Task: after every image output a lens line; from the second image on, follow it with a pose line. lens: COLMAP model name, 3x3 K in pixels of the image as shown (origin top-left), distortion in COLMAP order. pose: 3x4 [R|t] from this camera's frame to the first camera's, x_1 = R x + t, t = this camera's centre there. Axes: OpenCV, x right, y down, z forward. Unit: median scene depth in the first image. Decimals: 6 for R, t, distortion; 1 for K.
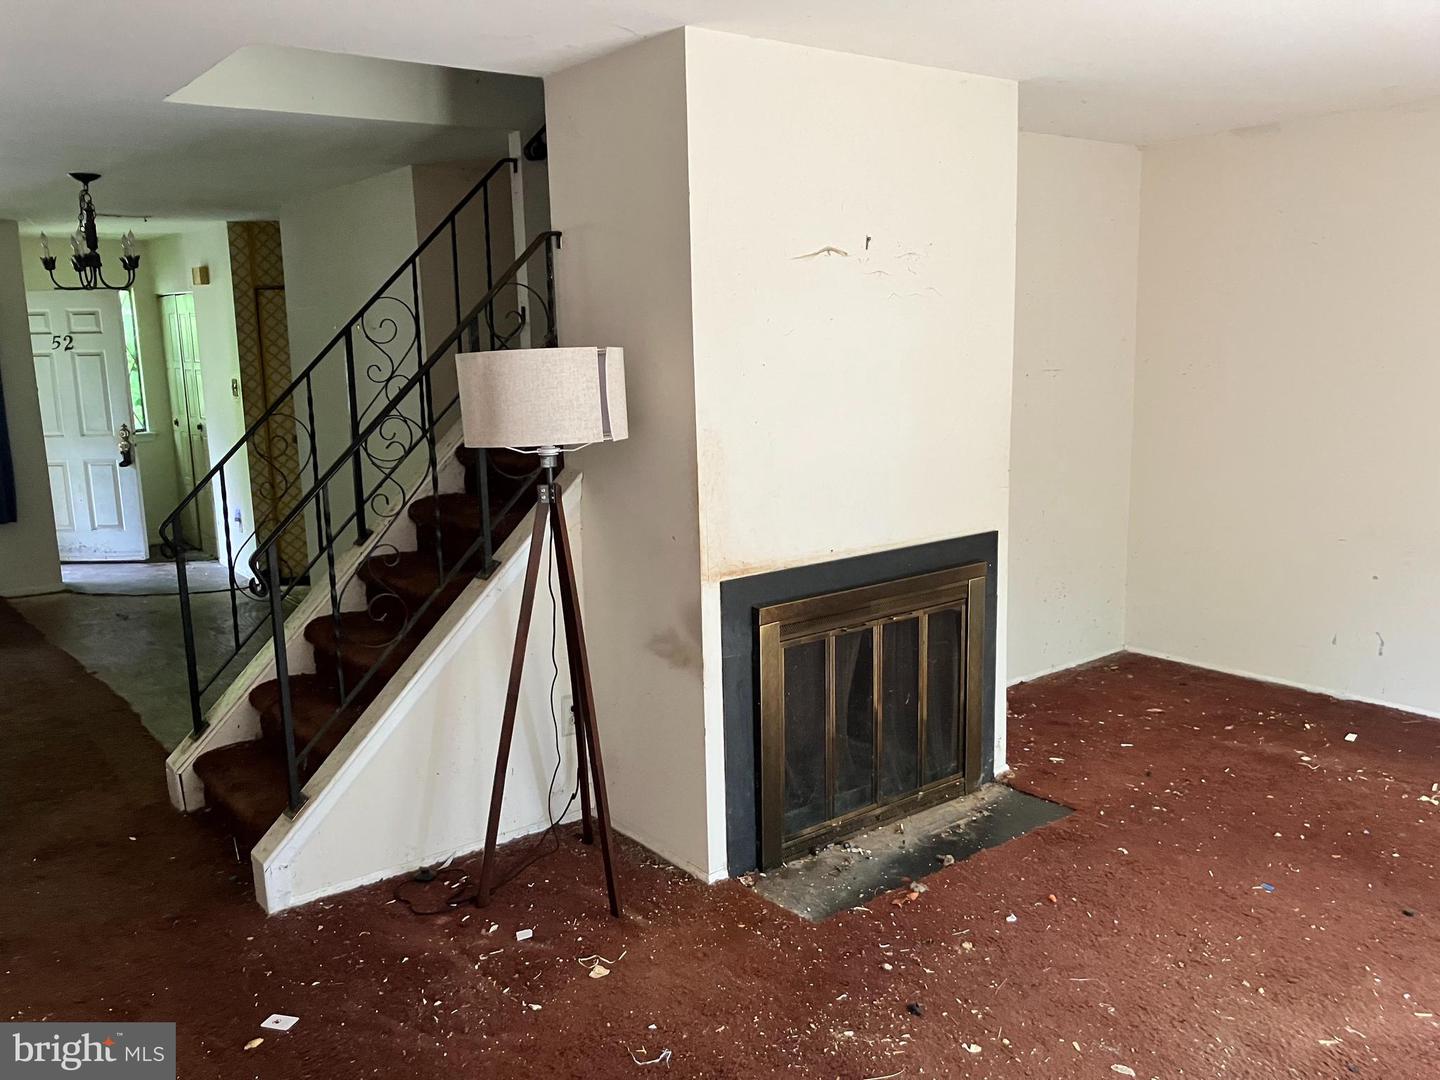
lens RADIAL K [[1177.0, 0, 713.4], [0, 1177.0, 538.2], [0, 0, 1]] dist [0.036424, -0.039203]
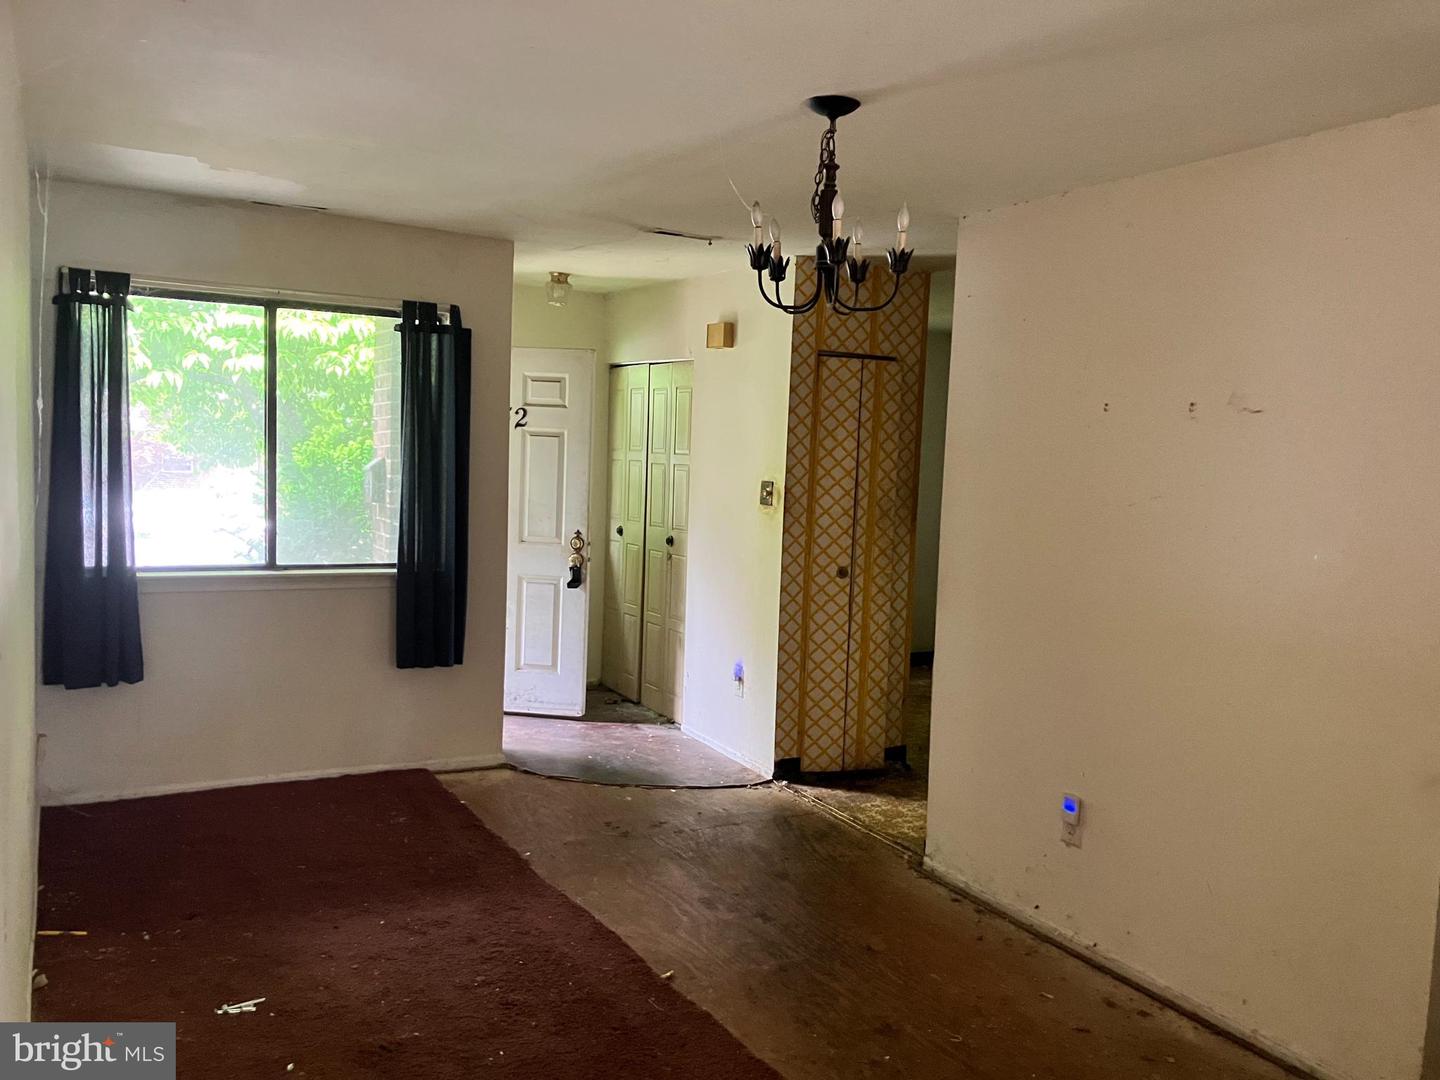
lens RADIAL K [[1177.0, 0, 725.4], [0, 1177.0, 543.7], [0, 0, 1]] dist [0.036424, -0.039203]
pose [[0.985266, 0.076620, -0.152906, -0.297615], [-0.090621, 0.992096, -0.086794, -0.033119], [0.145047, 0.099372, 0.984422, 0.295840]]
